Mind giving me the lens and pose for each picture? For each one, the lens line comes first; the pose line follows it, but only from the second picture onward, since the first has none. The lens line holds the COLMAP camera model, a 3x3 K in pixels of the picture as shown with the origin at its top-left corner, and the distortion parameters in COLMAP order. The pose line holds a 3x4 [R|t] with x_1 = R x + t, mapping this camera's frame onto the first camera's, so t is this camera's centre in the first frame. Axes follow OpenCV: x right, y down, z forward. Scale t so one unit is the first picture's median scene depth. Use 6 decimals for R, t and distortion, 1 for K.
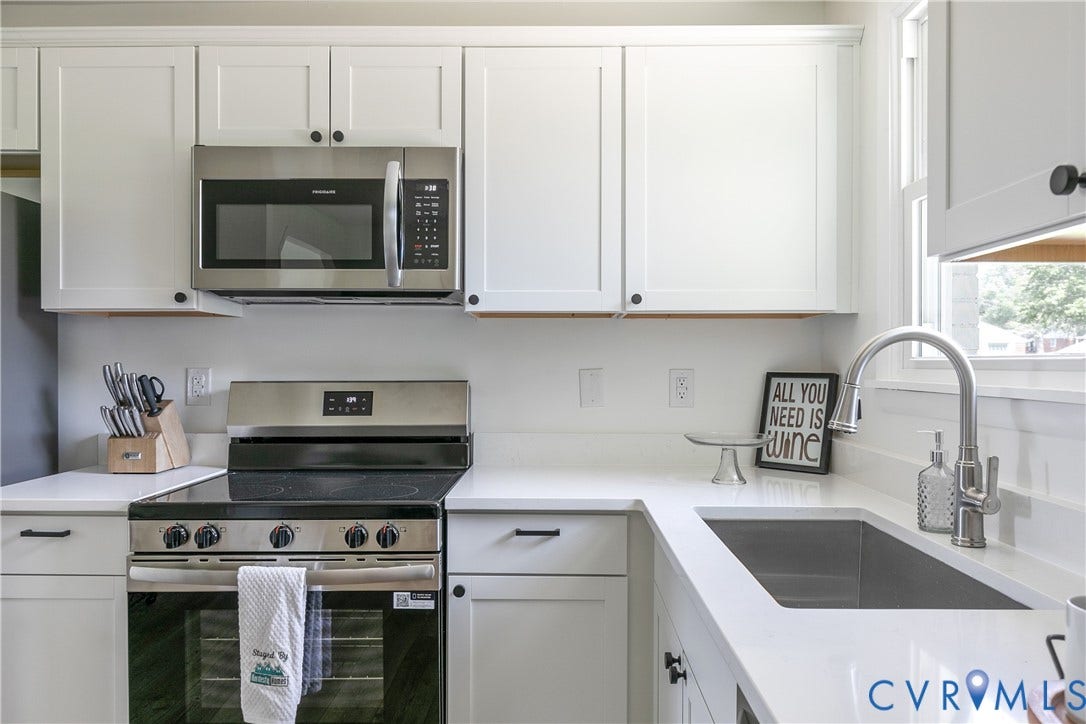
lens RADIAL K [[783.5, 0, 551.1], [0, 783.5, 366.1], [0, 0, 1]] dist [-0.004363, 0.000164]
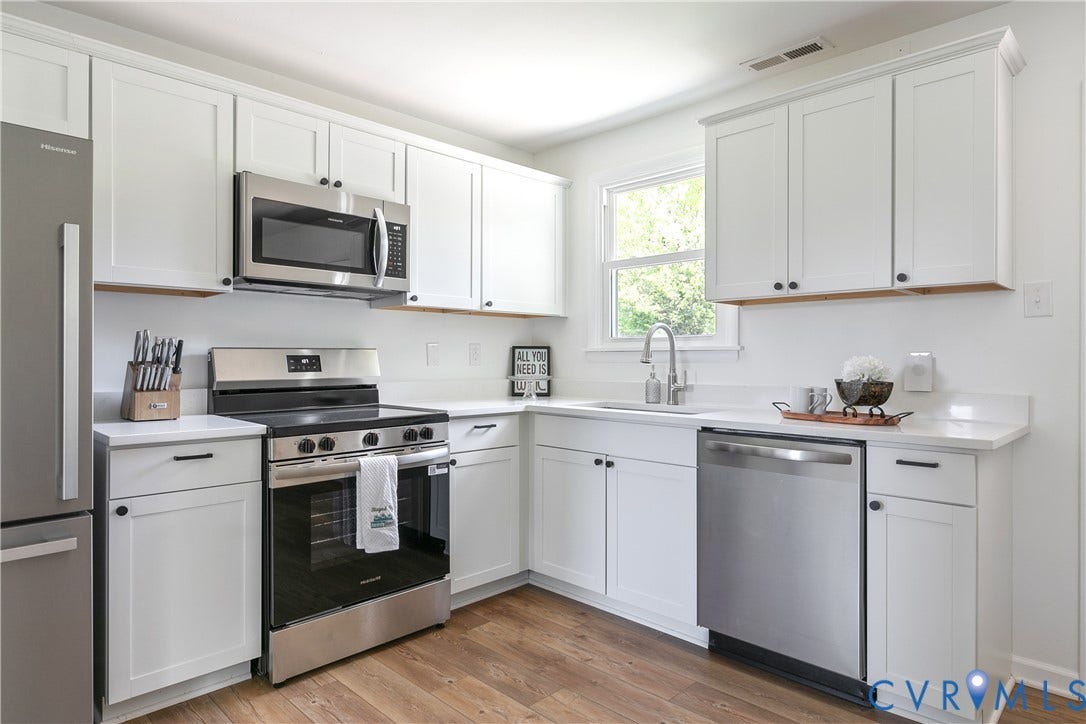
lens RADIAL K [[637.5, 0, 545.0], [0, 637.5, 358.6], [0, 0, 1]] dist [-0.000870, -0.000606]
pose [[0.698516, -0.000832, 0.715594, -0.861892], [0.003507, 0.999991, -0.002261, 0.046857], [-0.715586, 0.004088, 0.698513, -0.141540]]
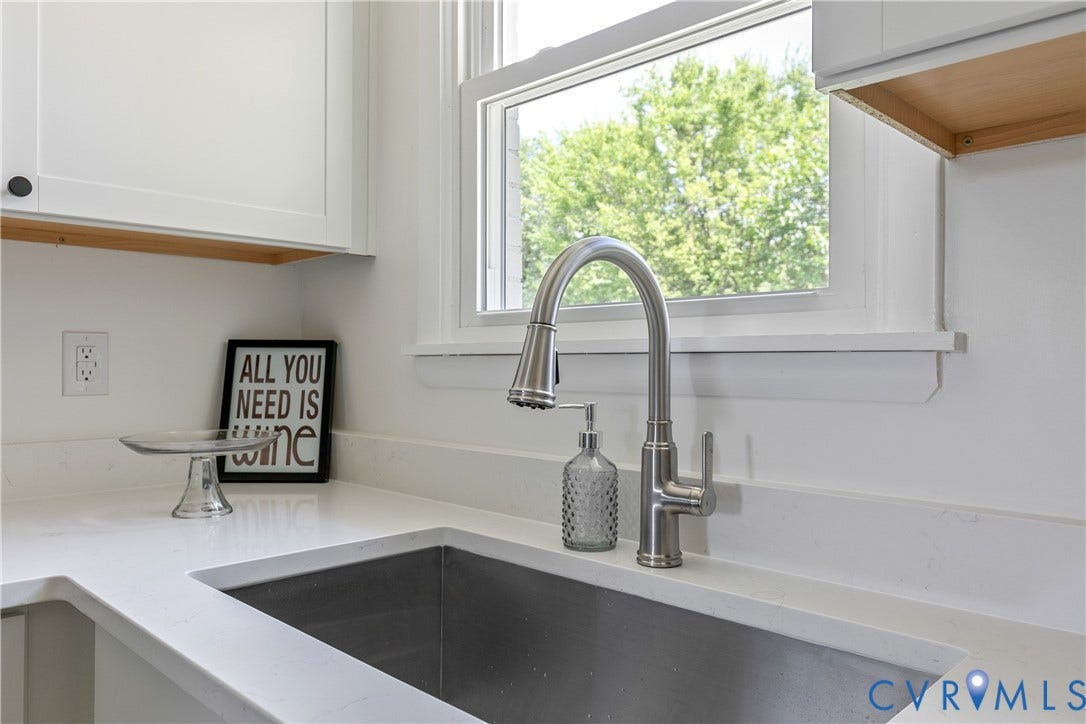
lens RADIAL K [[783.5, 0, 551.1], [0, 783.5, 366.1], [0, 0, 1]] dist [-0.004363, 0.000164]
pose [[0.690452, -0.001151, 0.723377, -0.022254], [0.000844, 0.999999, 0.000785, 0.034096], [-0.723378, 0.000068, 0.690452, 0.376942]]
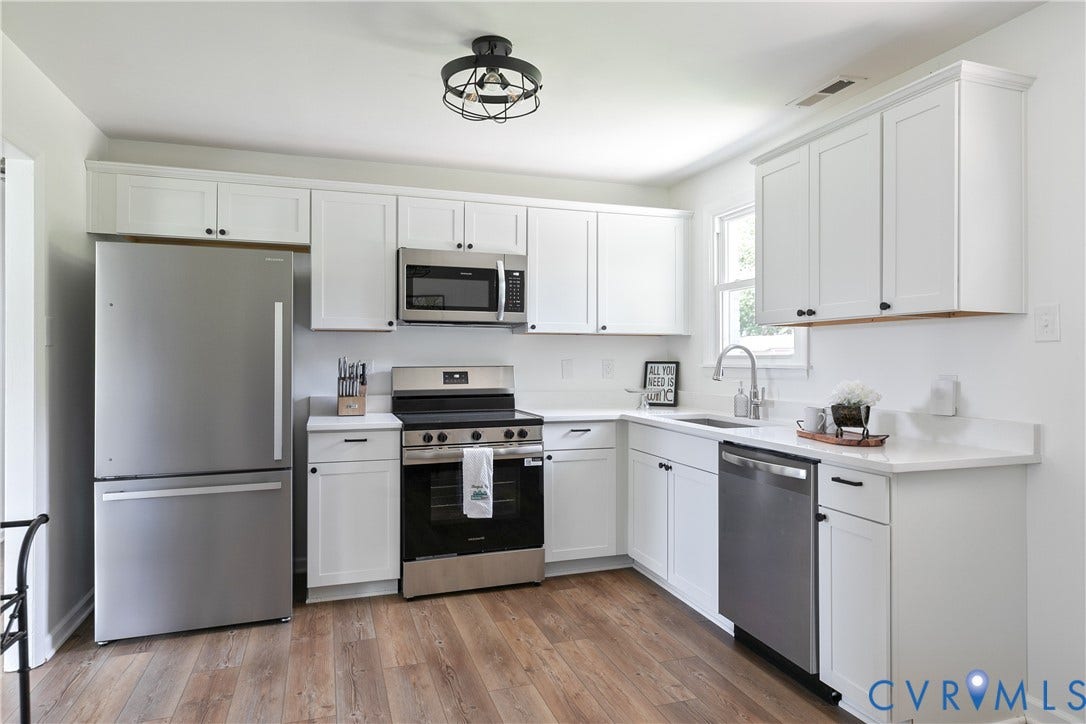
lens RADIAL K [[652.6, 0, 544.5], [0, 652.6, 355.6], [0, 0, 1]] dist [-0.001939, -0.000870]
pose [[0.945326, 0.000333, 0.326127, -0.635765], [0.003087, 0.999946, -0.009968, 0.010116], [-0.326112, 0.010430, 0.945273, -0.665229]]
